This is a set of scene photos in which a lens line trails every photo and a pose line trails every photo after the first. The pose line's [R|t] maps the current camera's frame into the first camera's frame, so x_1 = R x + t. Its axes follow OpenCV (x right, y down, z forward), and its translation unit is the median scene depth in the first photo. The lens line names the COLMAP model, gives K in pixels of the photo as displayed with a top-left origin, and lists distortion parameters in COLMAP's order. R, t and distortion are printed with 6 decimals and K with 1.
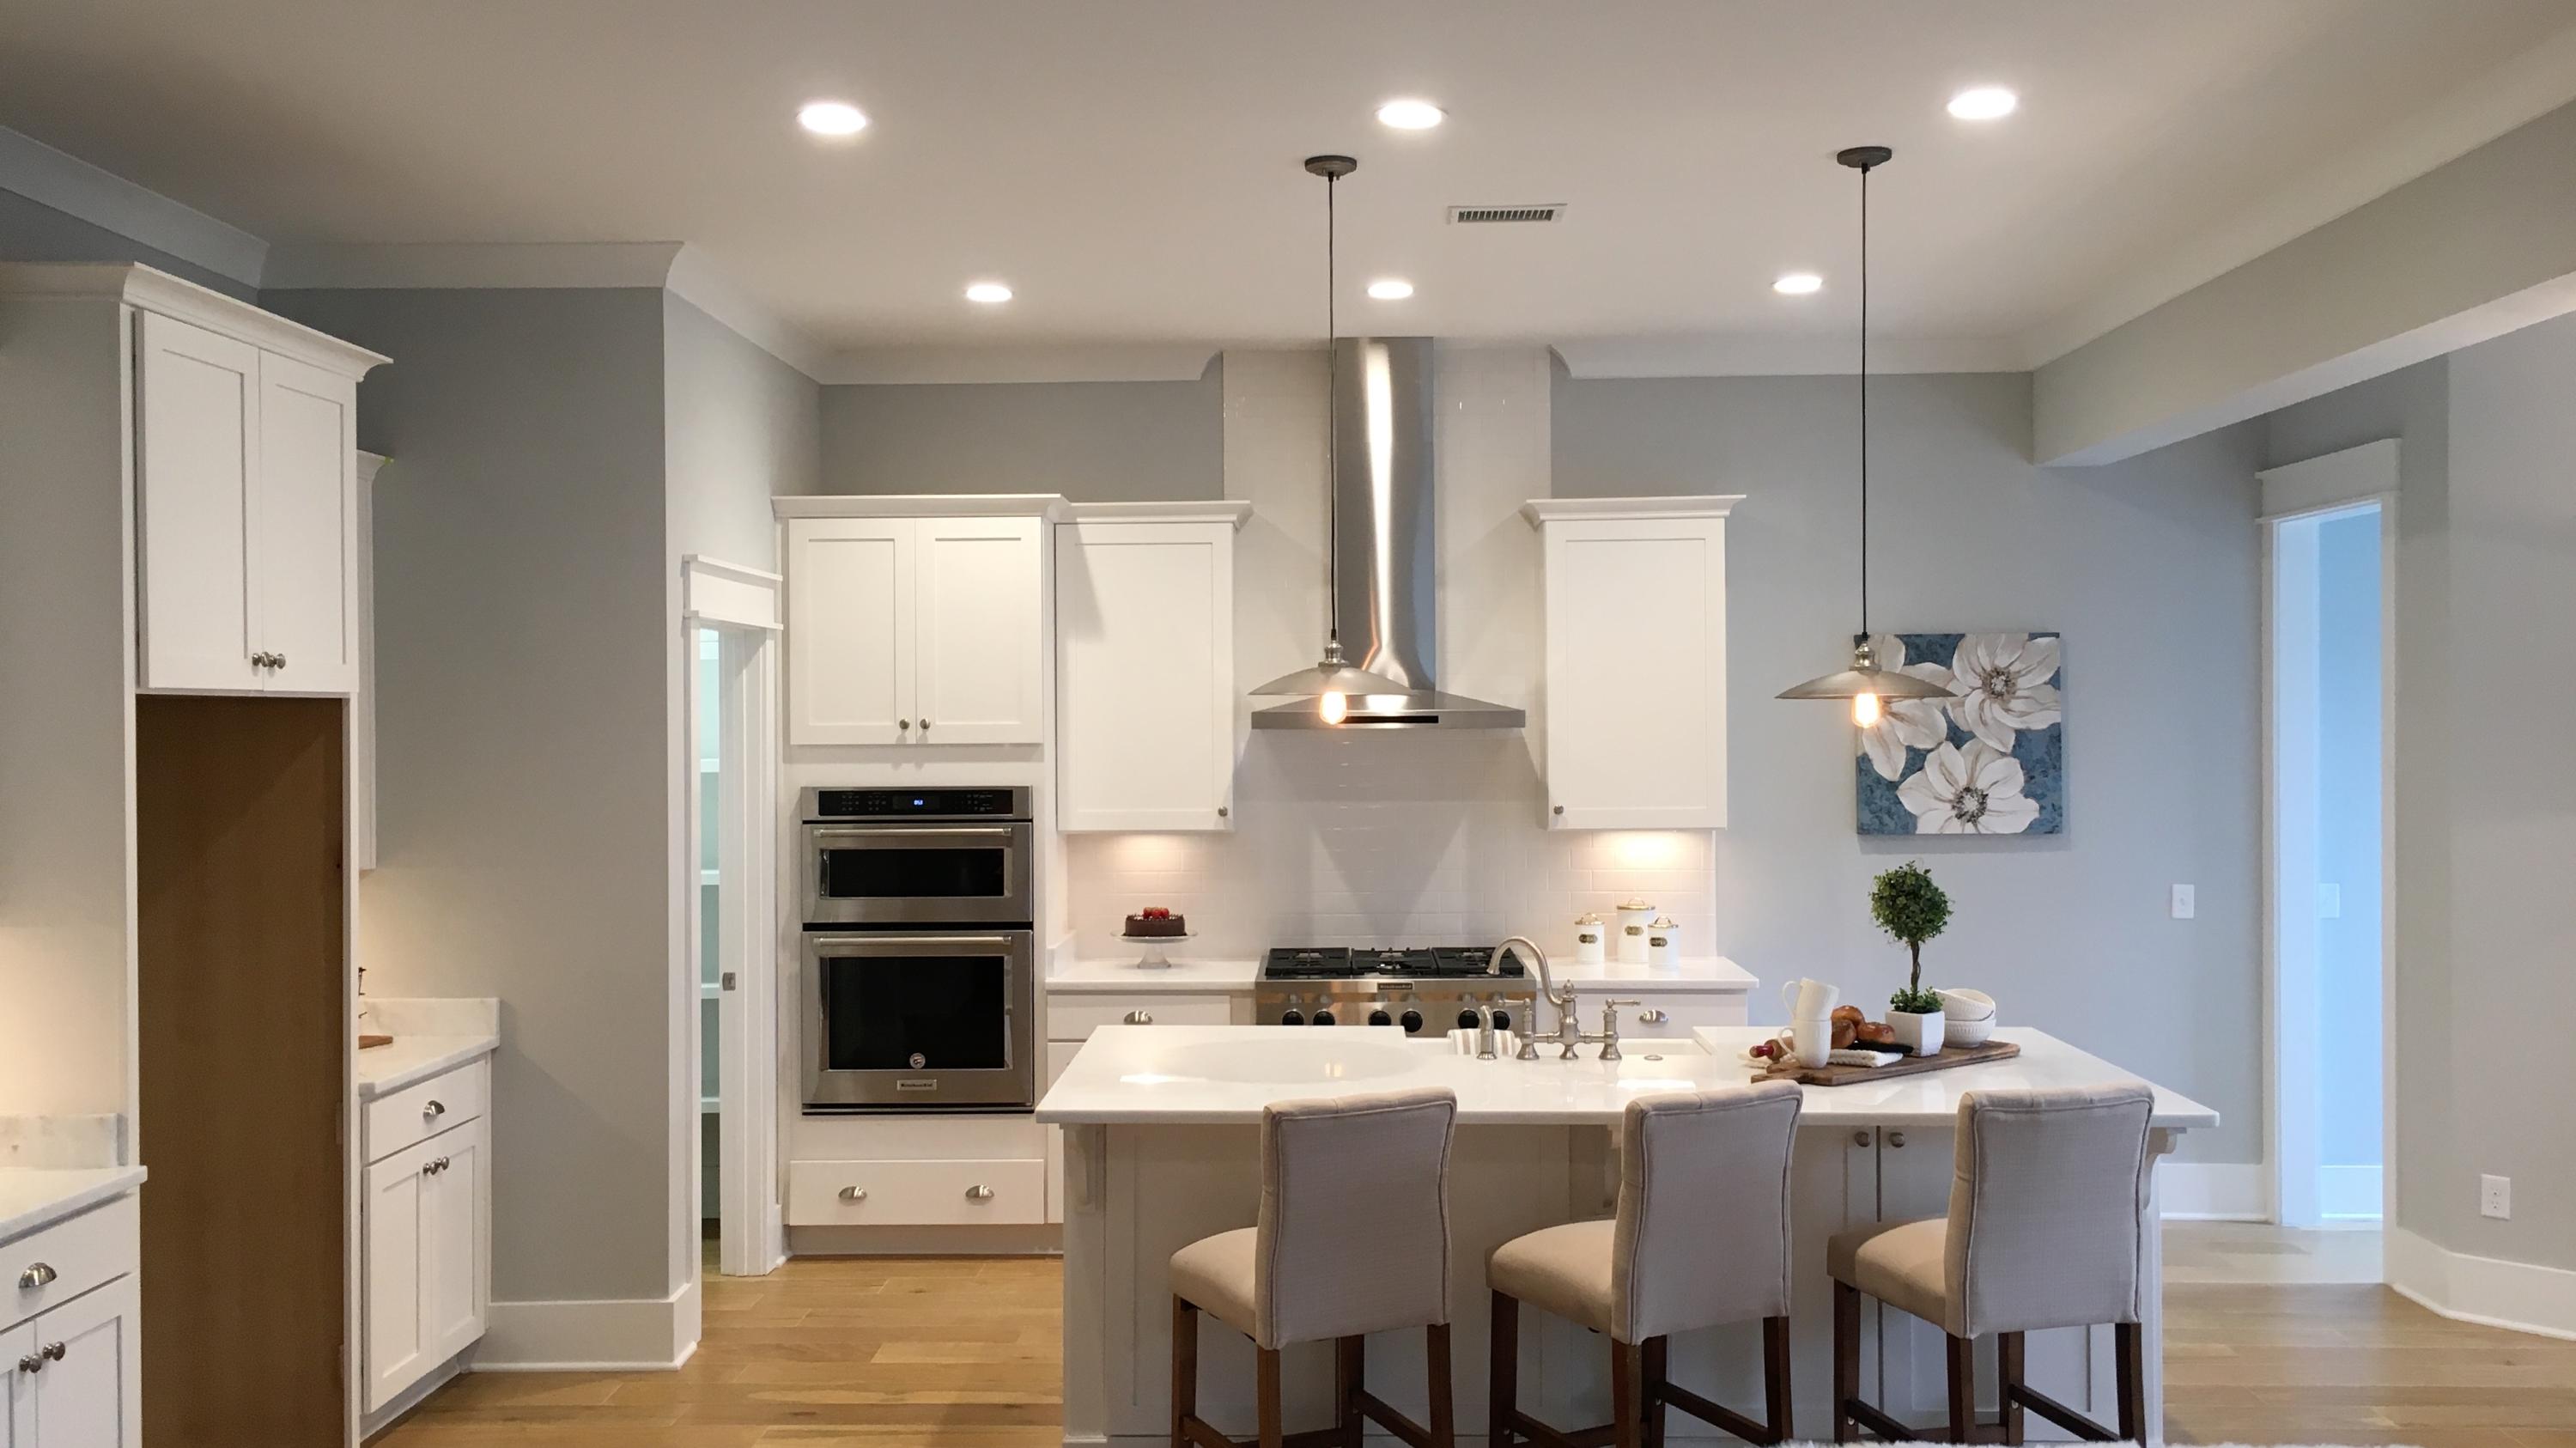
lens RADIAL K [[2171.8, 0, 1286.6], [0, 2171.8, 721.3], [0, 0, 1]] dist [0.043273, -0.023678]
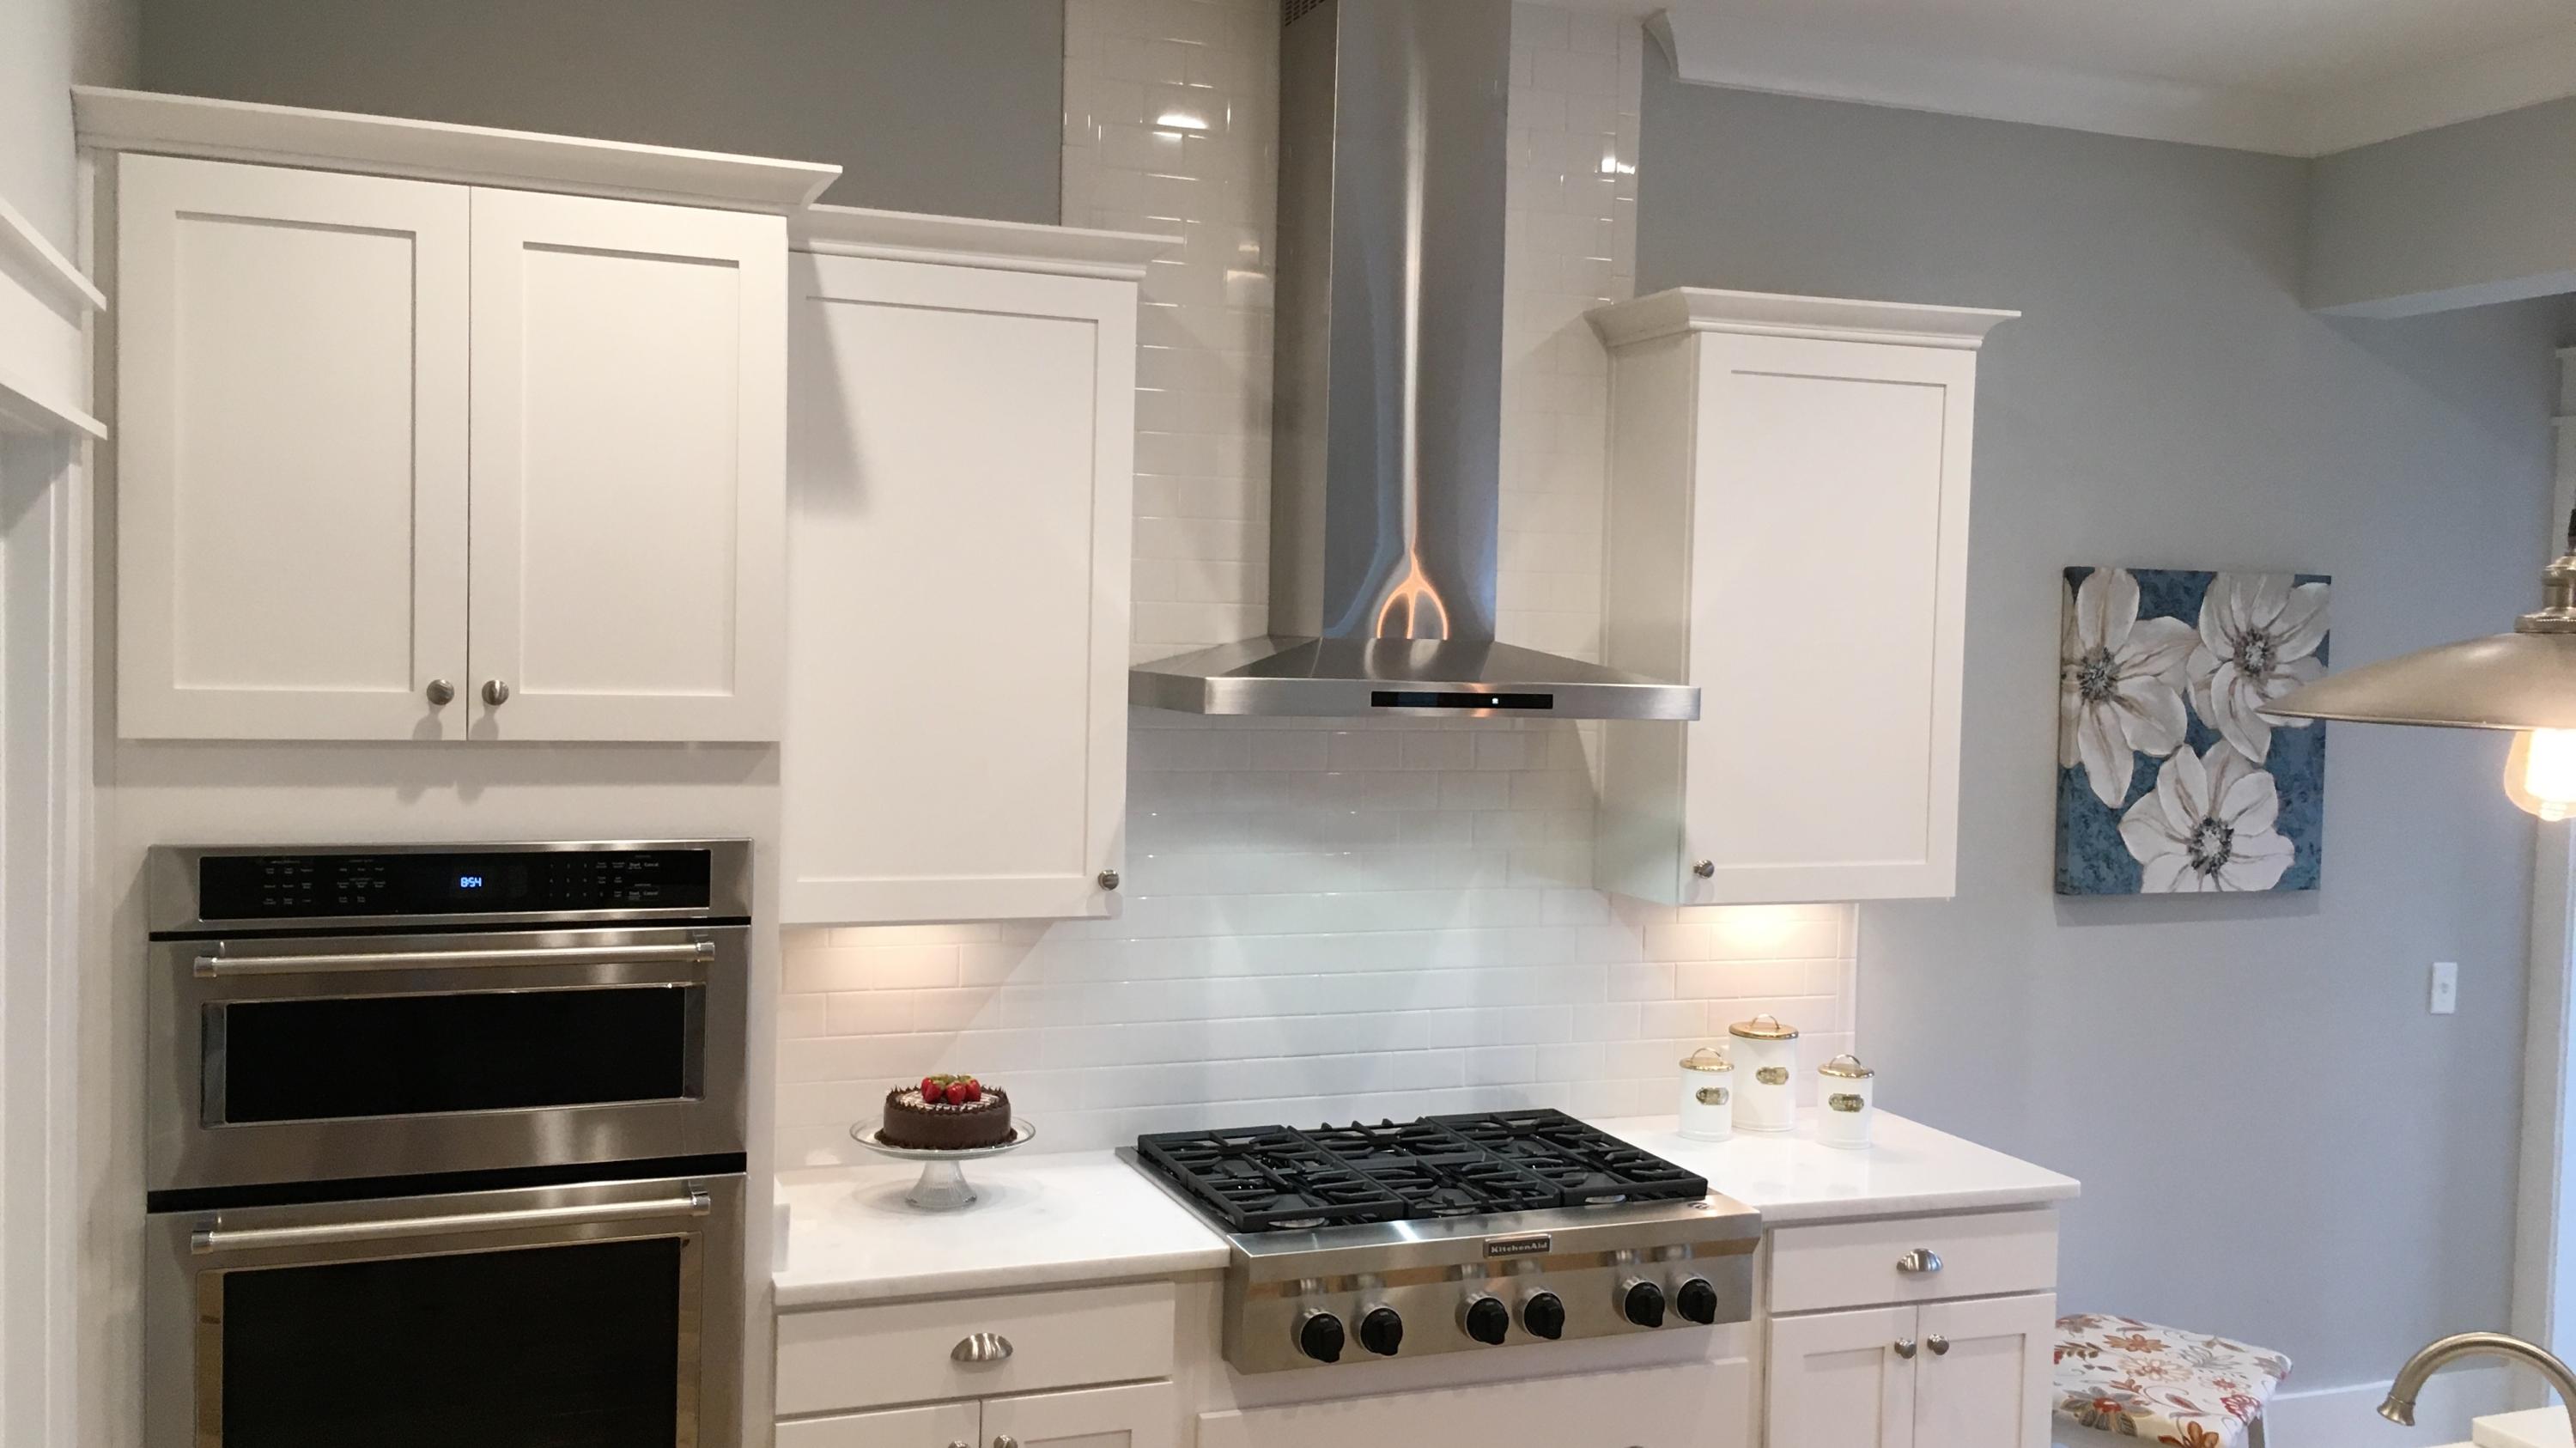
lens RADIAL K [[2171.8, 0, 1289.0], [0, 2171.8, 725.6], [0, 0, 1]] dist [0.043273, -0.023678]
pose [[0.928942, 0.014523, 0.369941, -0.167090], [-0.030496, 0.998836, 0.037366, -0.011783], [-0.368967, -0.045992, 0.928304, 0.521993]]
